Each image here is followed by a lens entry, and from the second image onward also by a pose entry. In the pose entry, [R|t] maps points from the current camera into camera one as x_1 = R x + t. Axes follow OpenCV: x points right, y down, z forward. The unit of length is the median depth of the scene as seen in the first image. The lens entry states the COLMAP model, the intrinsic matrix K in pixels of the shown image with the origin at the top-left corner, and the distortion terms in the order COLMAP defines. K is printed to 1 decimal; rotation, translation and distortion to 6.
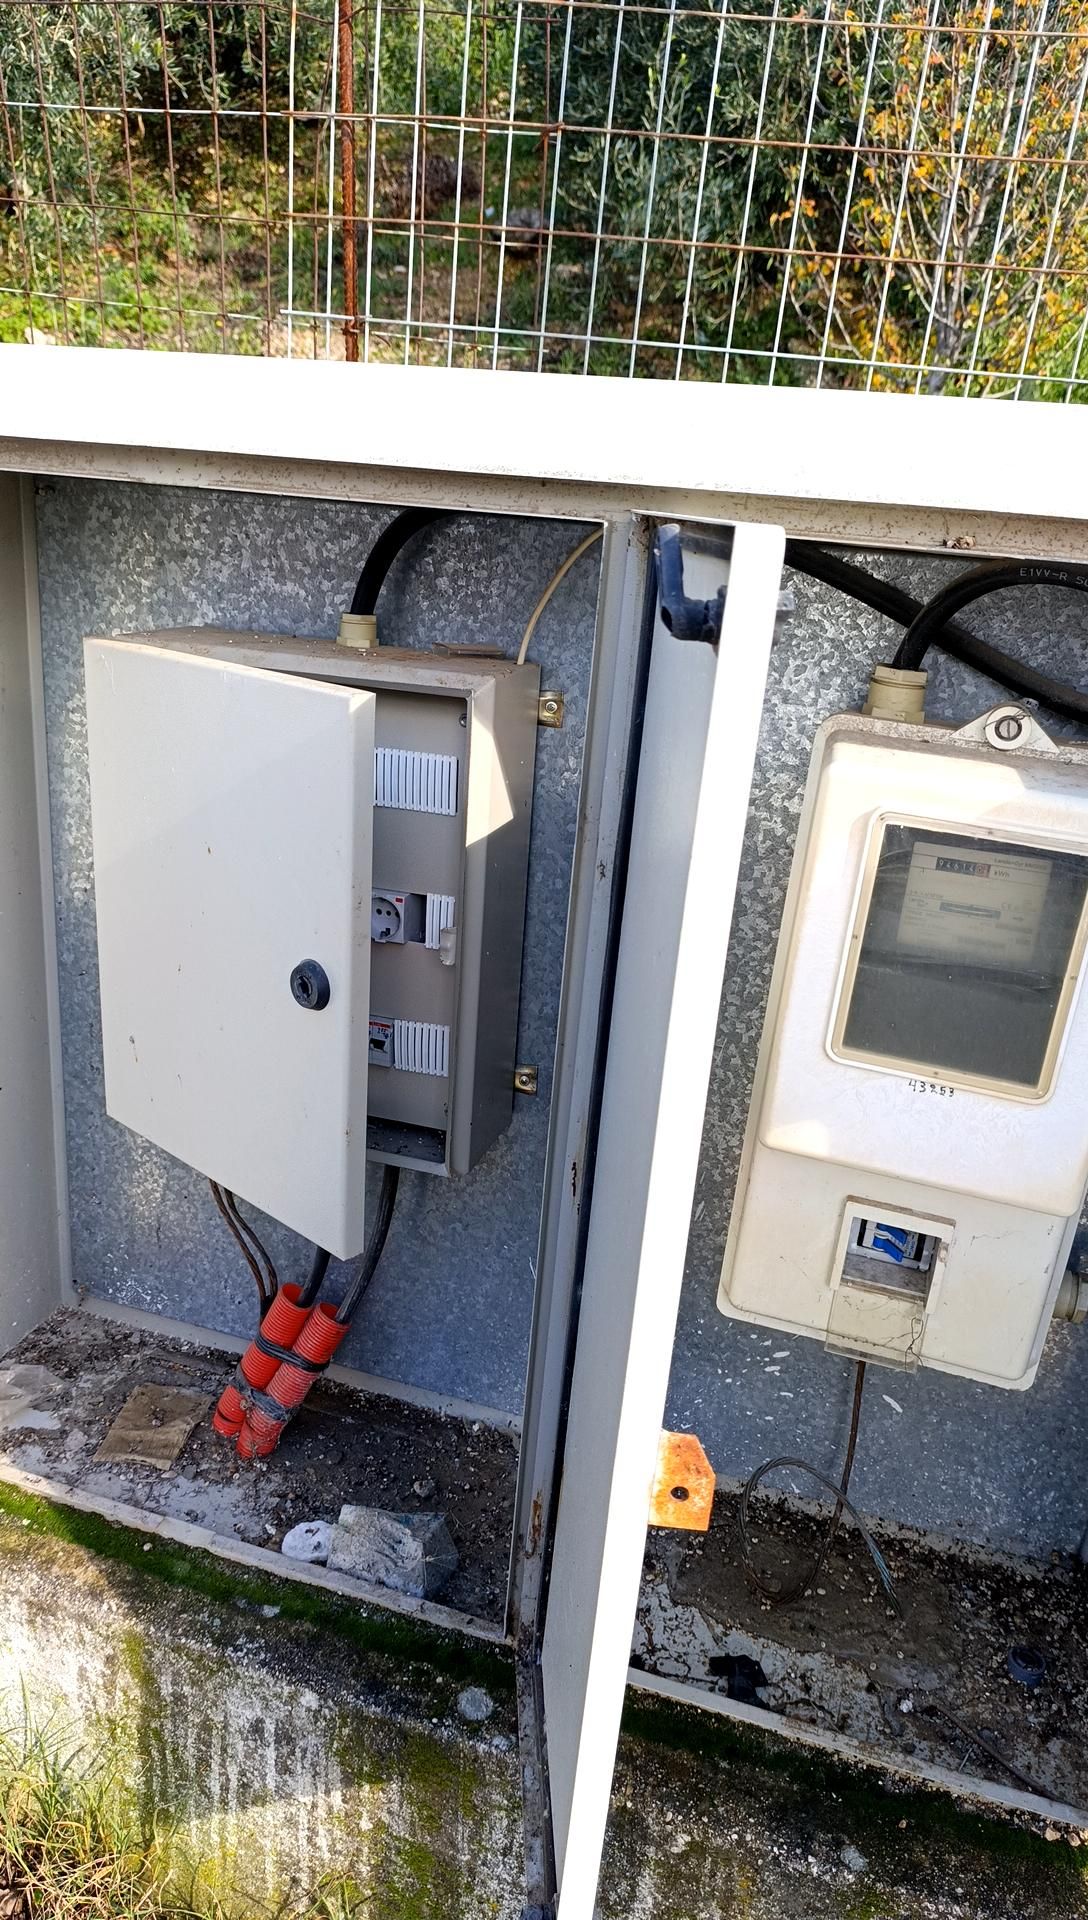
lens RADIAL K [[1257.5, 0, 532.7], [0, 1257.5, 957.7], [0, 0, 1]] dist [-0.001931, -0.010572]
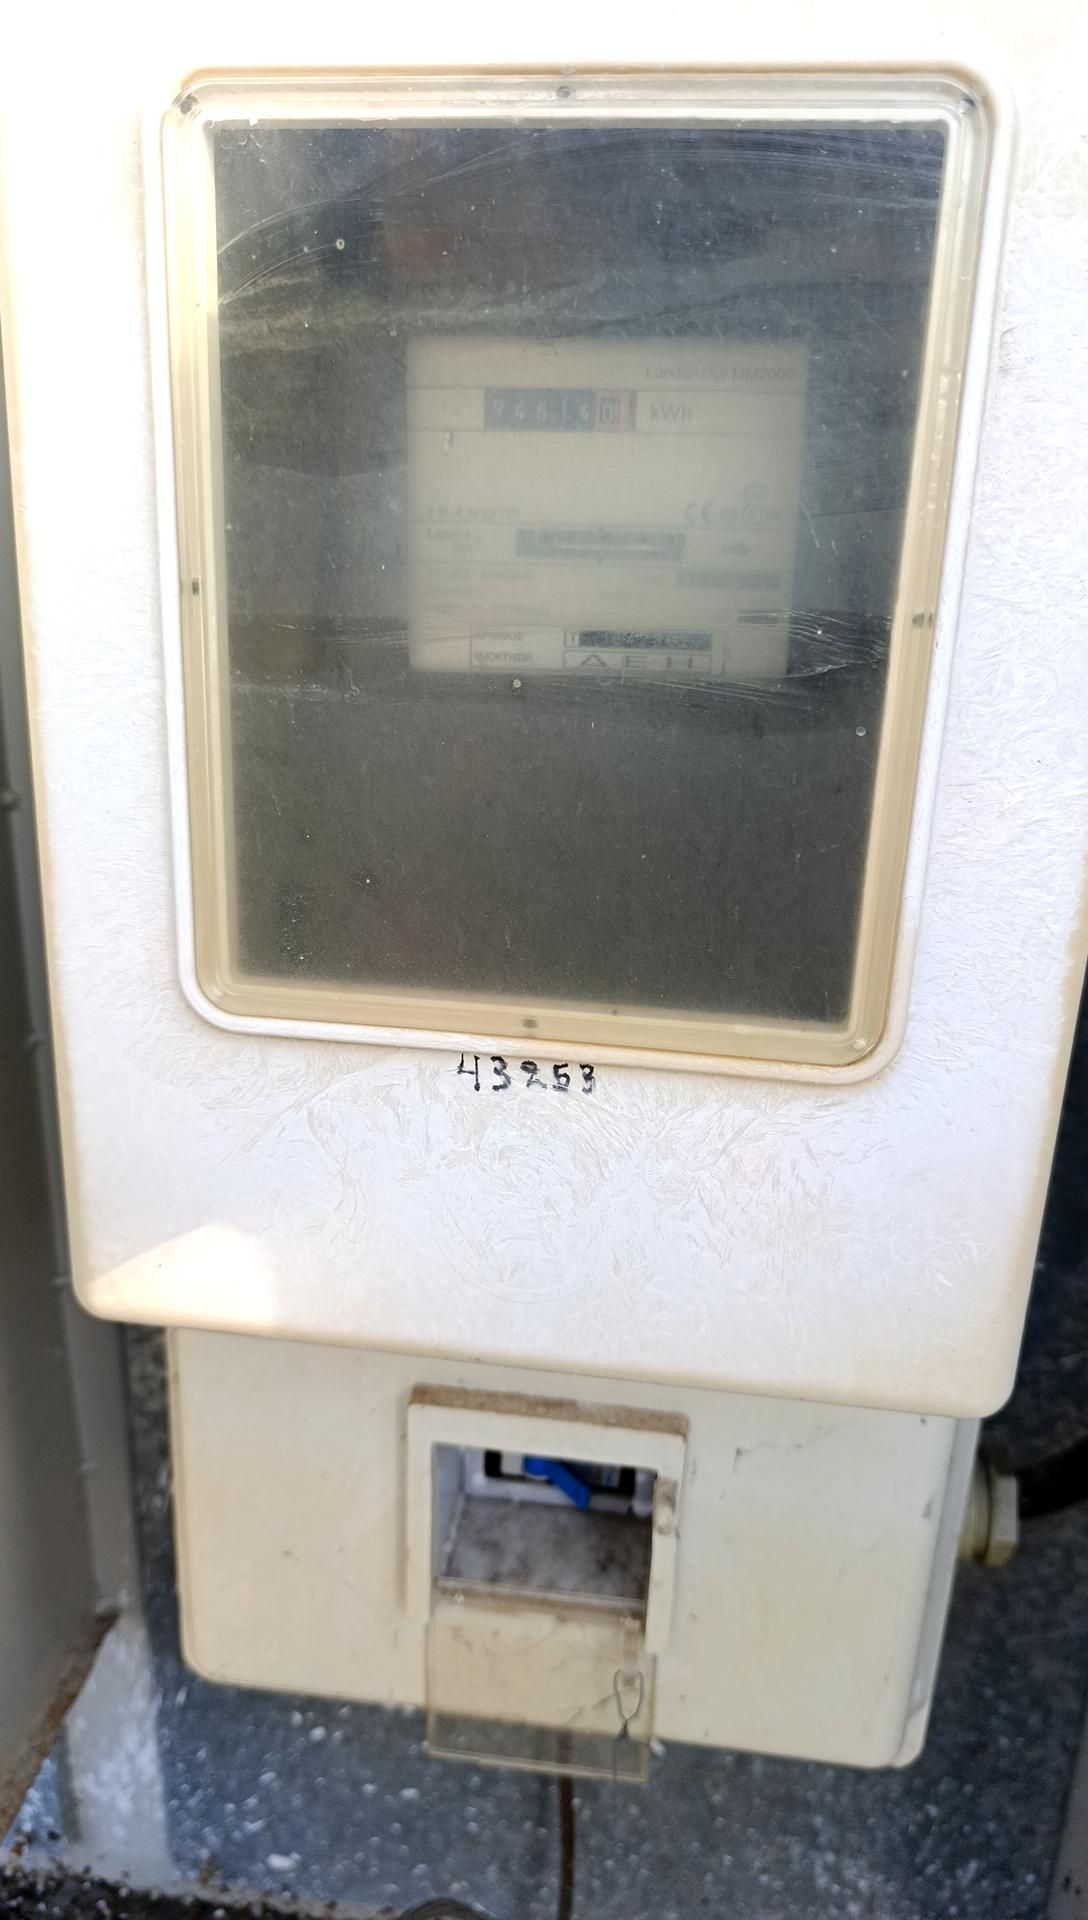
lens RADIAL K [[1257.5, 0, 544.8], [0, 1257.5, 957.5], [0, 0, 1]] dist [-0.001931, -0.010572]
pose [[0.980404, -0.112511, 0.161704, 0.222313], [0.117133, 0.992928, -0.019310, 0.066247], [-0.158388, 0.037873, 0.986650, 0.560518]]
